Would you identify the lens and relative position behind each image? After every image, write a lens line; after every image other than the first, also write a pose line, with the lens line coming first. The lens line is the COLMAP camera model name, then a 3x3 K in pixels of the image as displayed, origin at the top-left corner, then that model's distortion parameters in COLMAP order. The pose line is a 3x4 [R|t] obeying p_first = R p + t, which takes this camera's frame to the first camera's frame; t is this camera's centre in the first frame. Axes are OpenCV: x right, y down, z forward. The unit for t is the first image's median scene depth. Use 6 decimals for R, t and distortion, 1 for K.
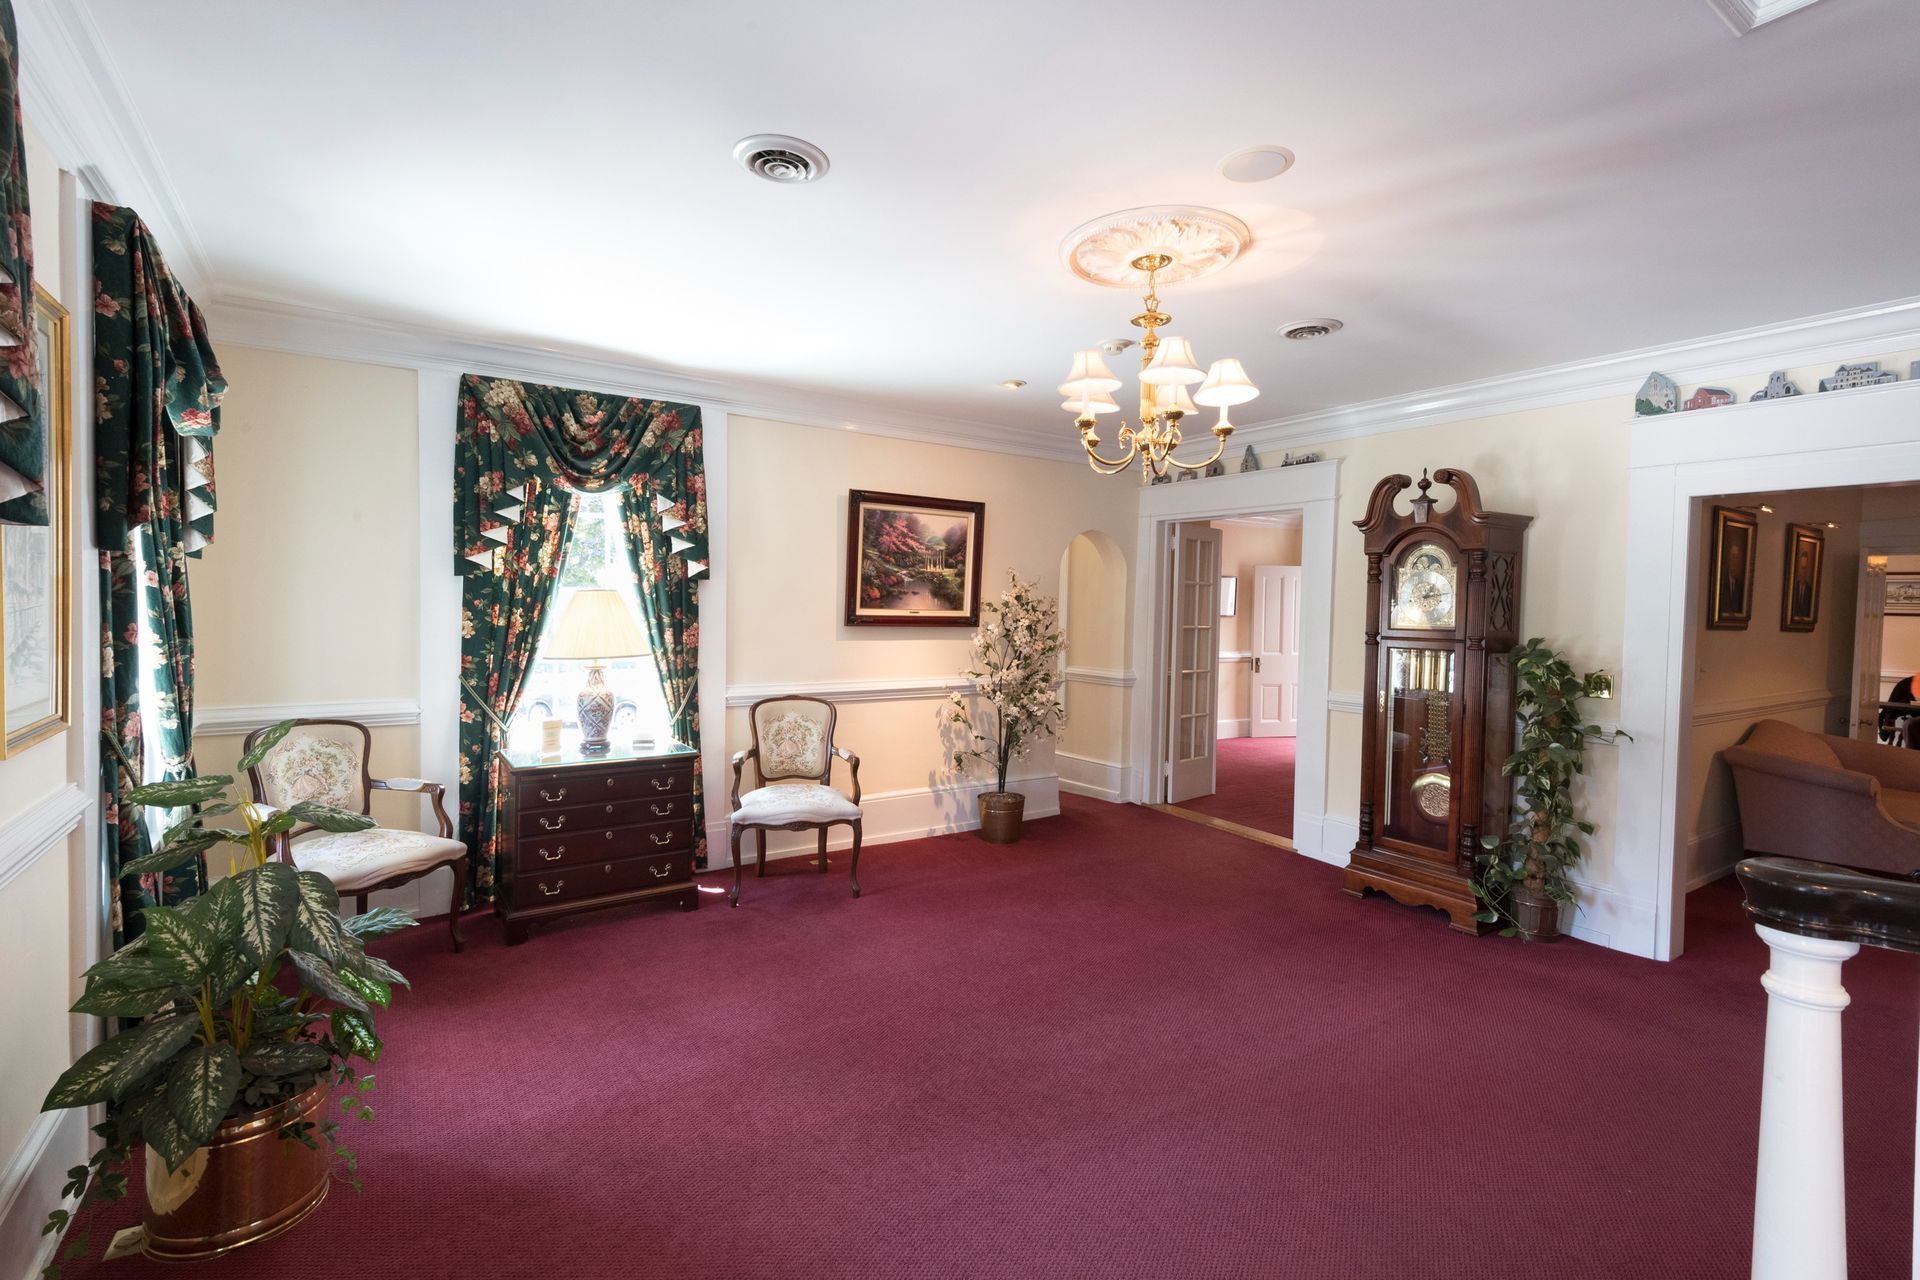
lens RADIAL K [[917.2, 0, 963.1], [0, 917.2, 607.9], [0, 0, 1]] dist [0.001645, -0.000995]
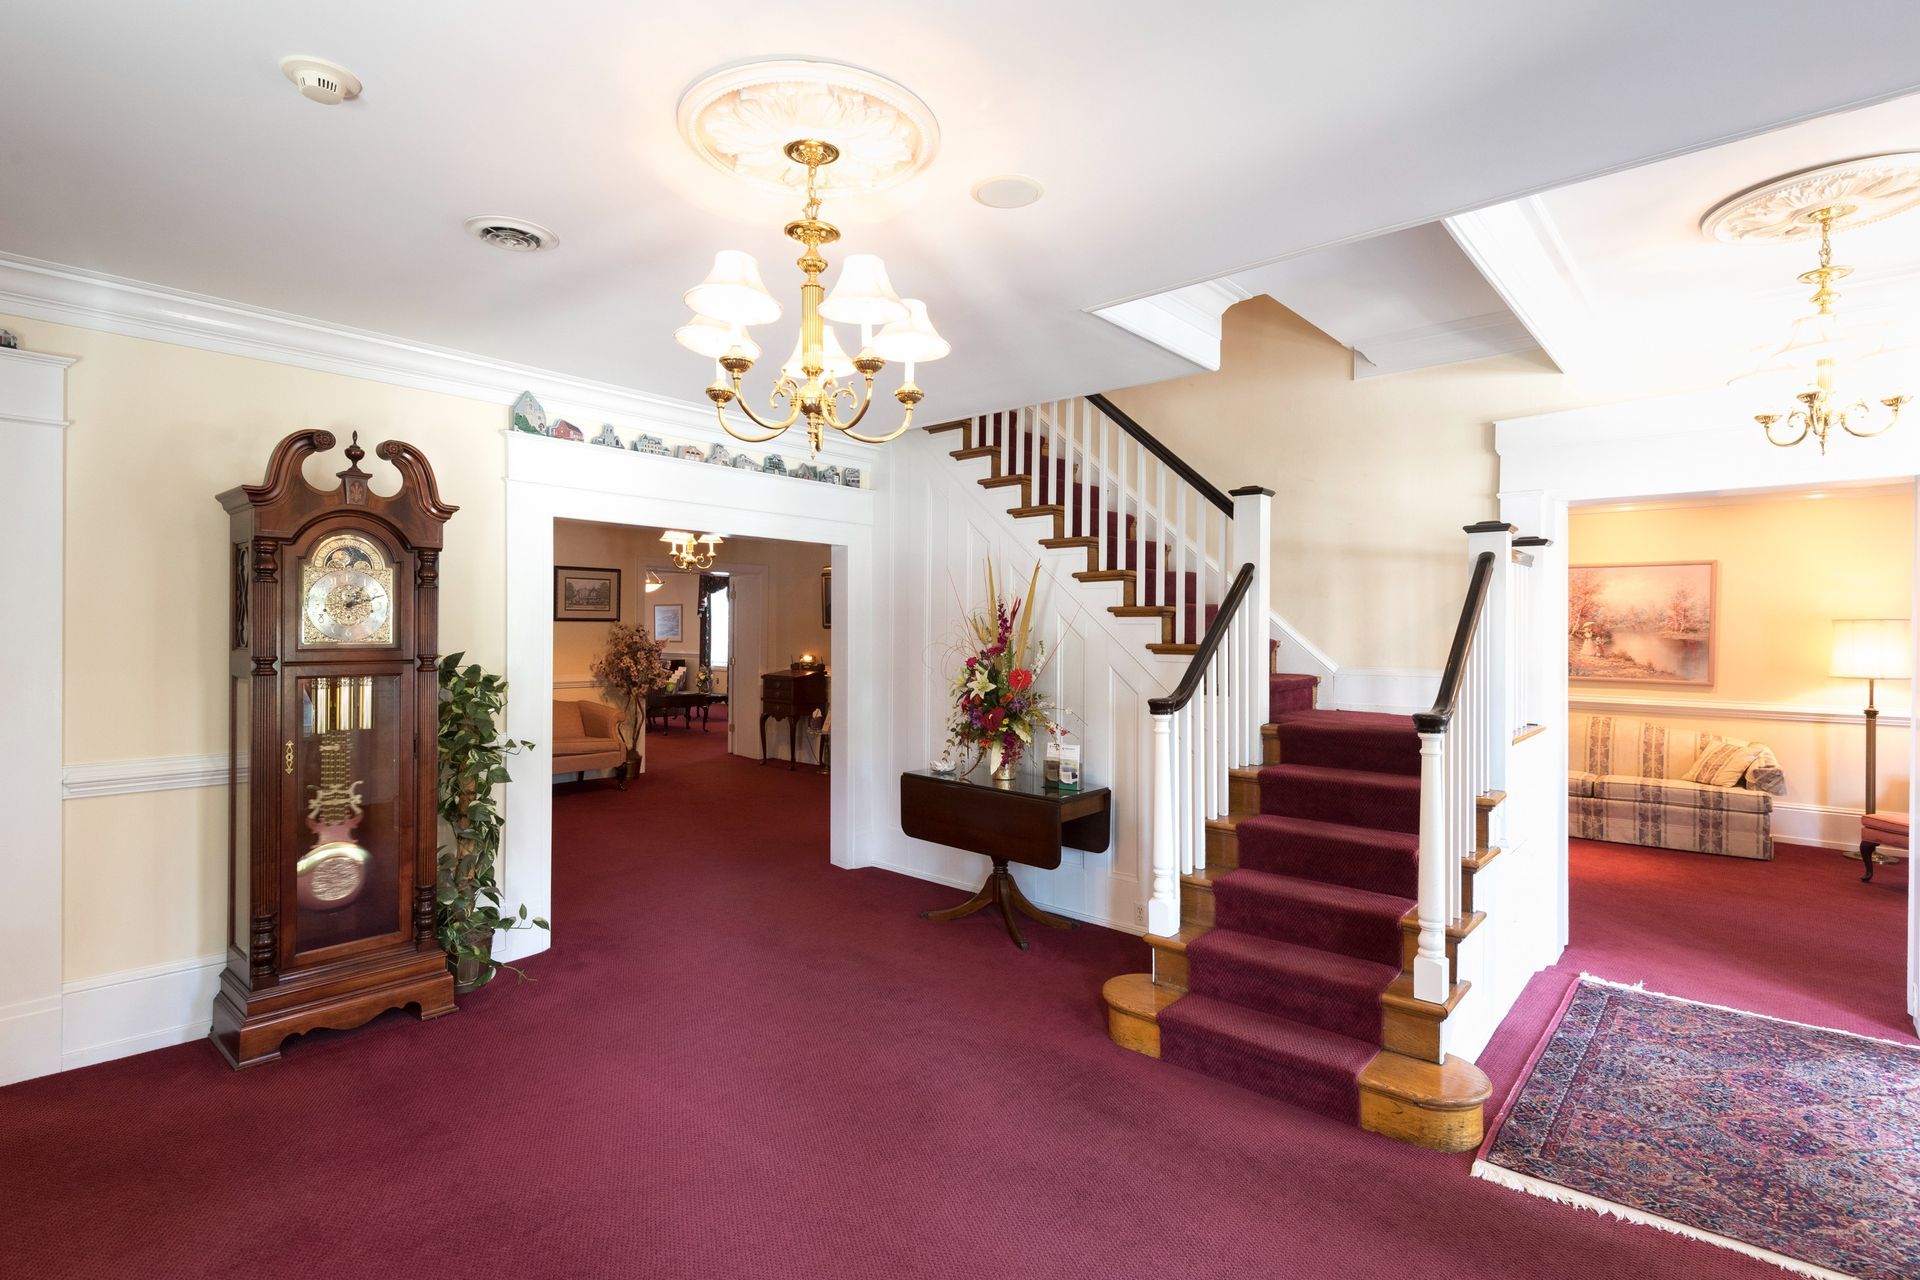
lens RADIAL K [[914.0, 0, 989.6], [0, 914.0, 620.4], [0, 0, 1]] dist [0.029553, -0.021006]
pose [[-0.290402, -0.009530, 0.956857, -0.365102], [-0.005990, 0.999949, 0.008141, -0.008835], [-0.956886, -0.003368, -0.290444, 0.735601]]
